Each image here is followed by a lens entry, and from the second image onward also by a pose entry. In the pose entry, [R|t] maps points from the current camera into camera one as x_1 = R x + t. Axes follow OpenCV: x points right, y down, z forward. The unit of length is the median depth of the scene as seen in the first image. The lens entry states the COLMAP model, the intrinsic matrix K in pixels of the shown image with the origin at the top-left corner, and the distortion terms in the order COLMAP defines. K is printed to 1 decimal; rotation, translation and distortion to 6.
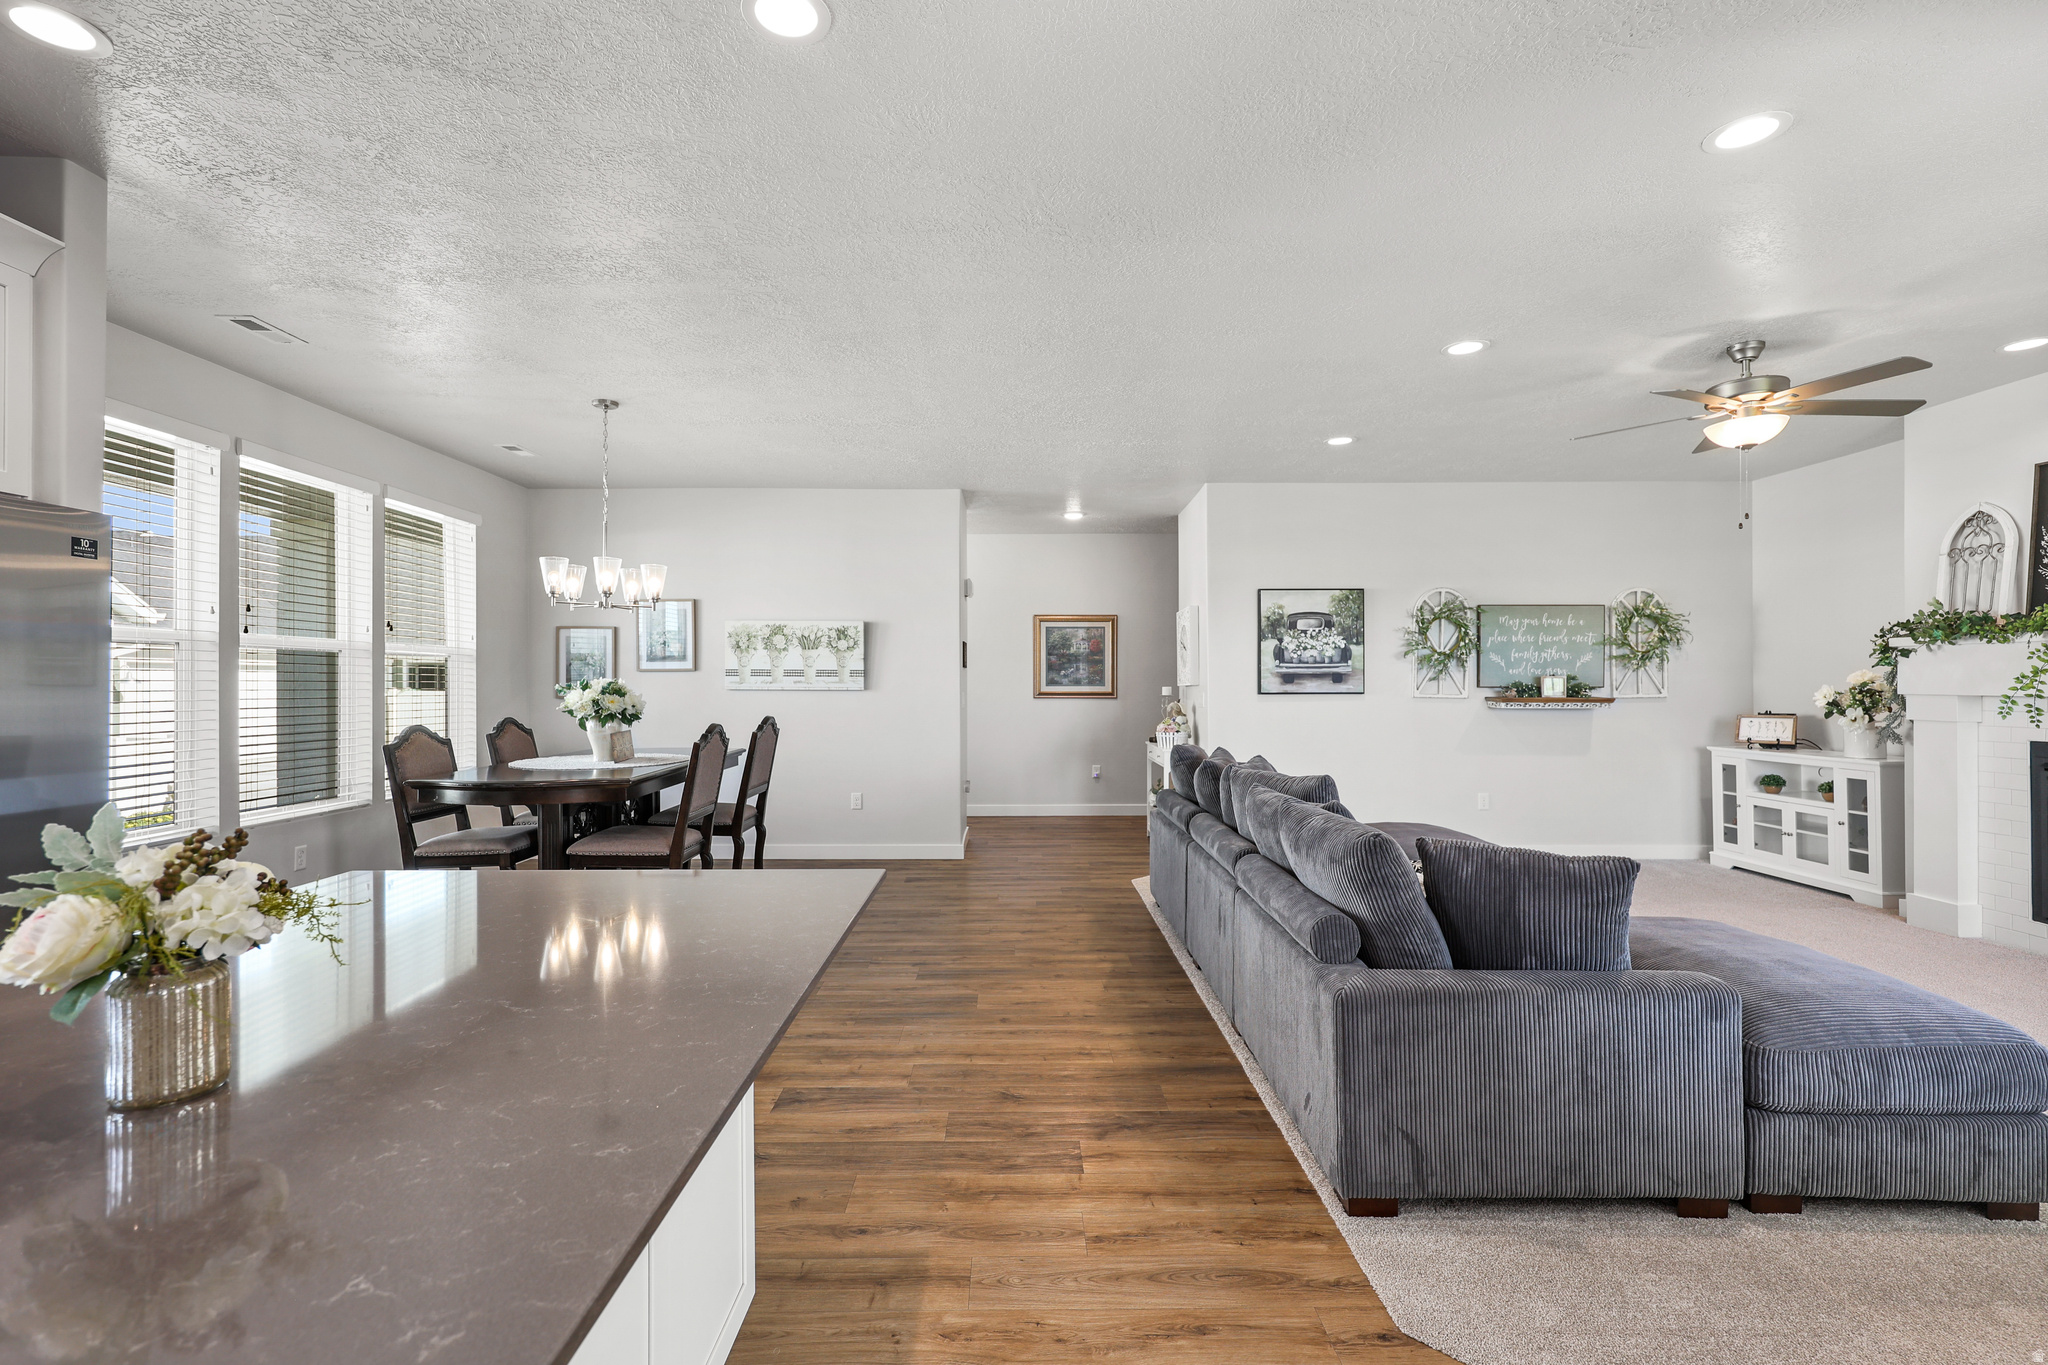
lens RADIAL K [[926.1, 0, 1010.1], [0, 926.1, 685.5], [0, 0, 1]] dist [0.001298, 0.000173]
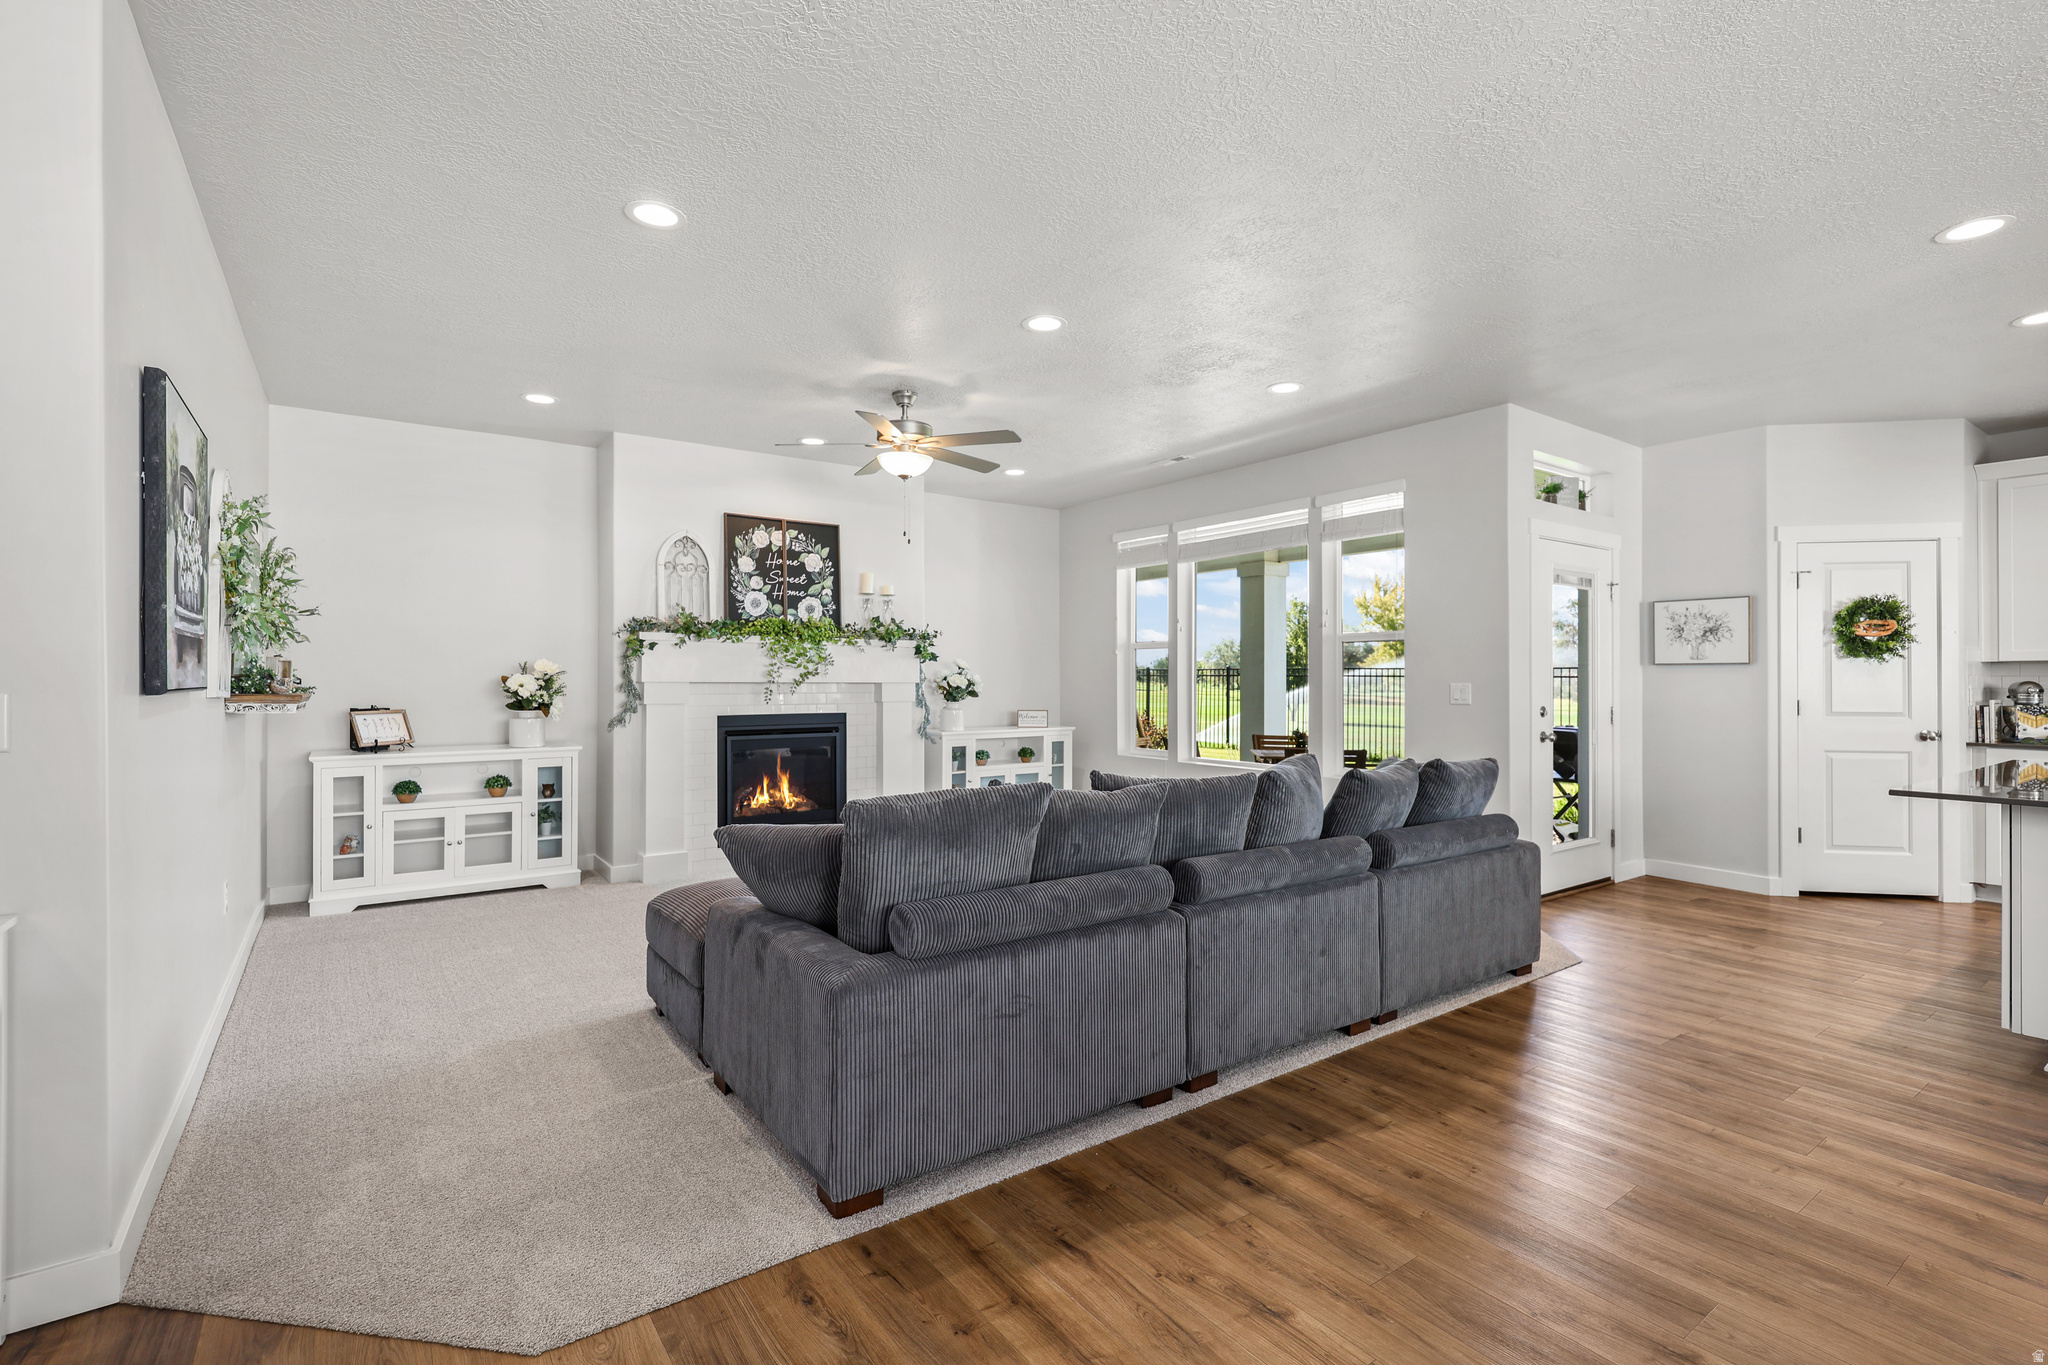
lens RADIAL K [[926.1, 0, 1019.5], [0, 926.1, 677.9], [0, 0, 1]] dist [0.001298, 0.000173]
pose [[-0.581765, -0.000068, 0.813357, -0.165026], [0.003560, 0.999990, 0.002630, 0.002148], [-0.813349, 0.004425, -0.581759, 0.929766]]
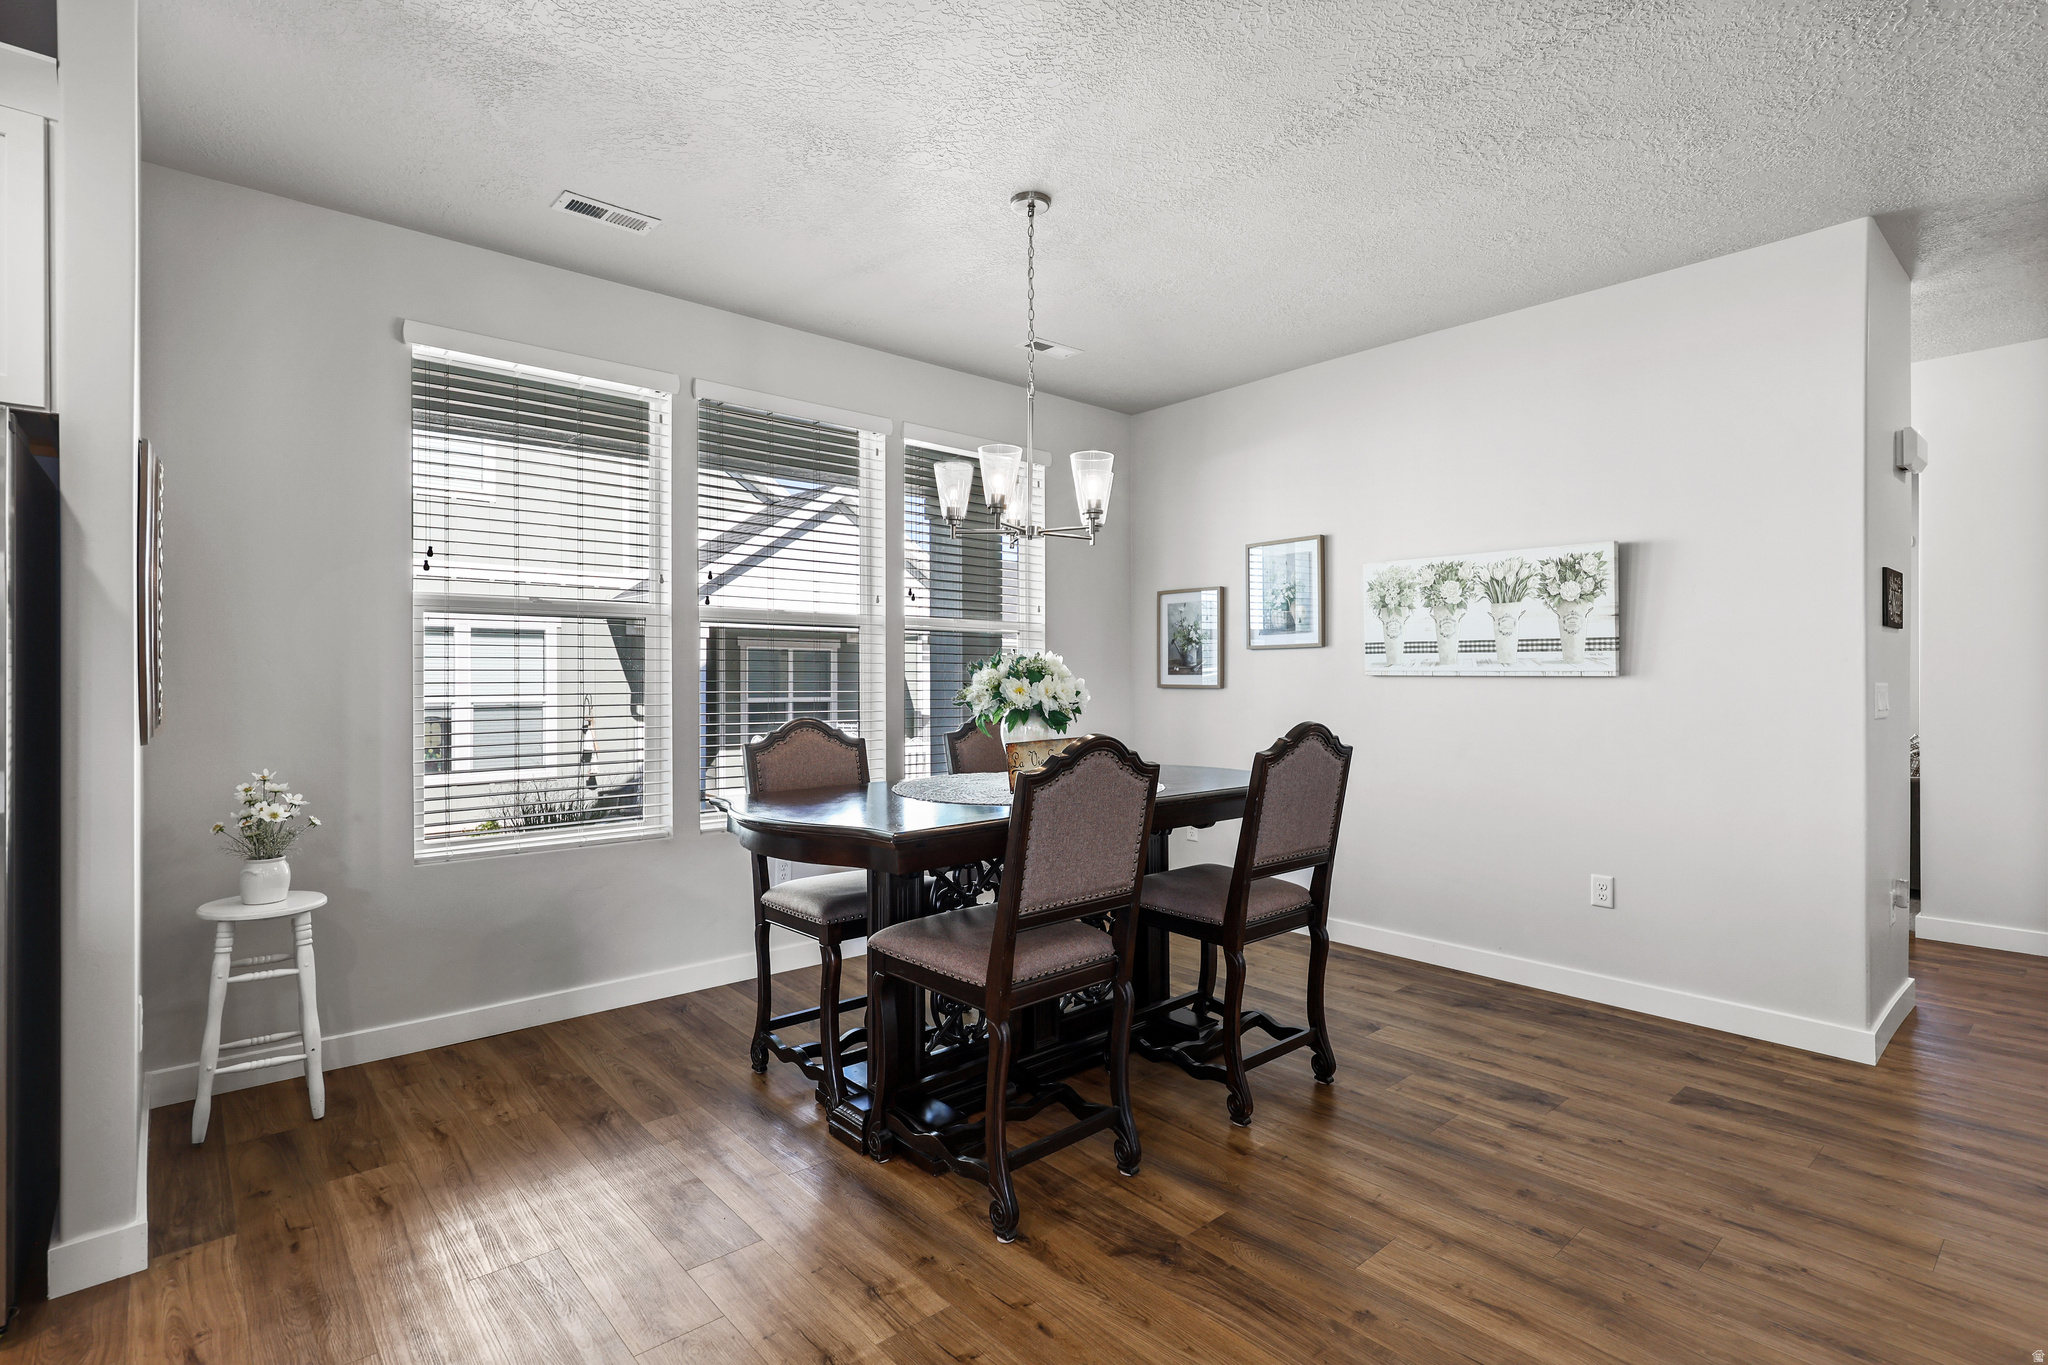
lens RADIAL K [[971.9, 0, 1013.1], [0, 971.9, 676.7], [0, 0, 1]] dist [-0.001137, 0.001031]
pose [[0.656032, 0.001313, -0.754732, 0.029237], [-0.003310, 0.999994, -0.001138, 0.007135], [0.754726, 0.003245, 0.656033, 0.407457]]
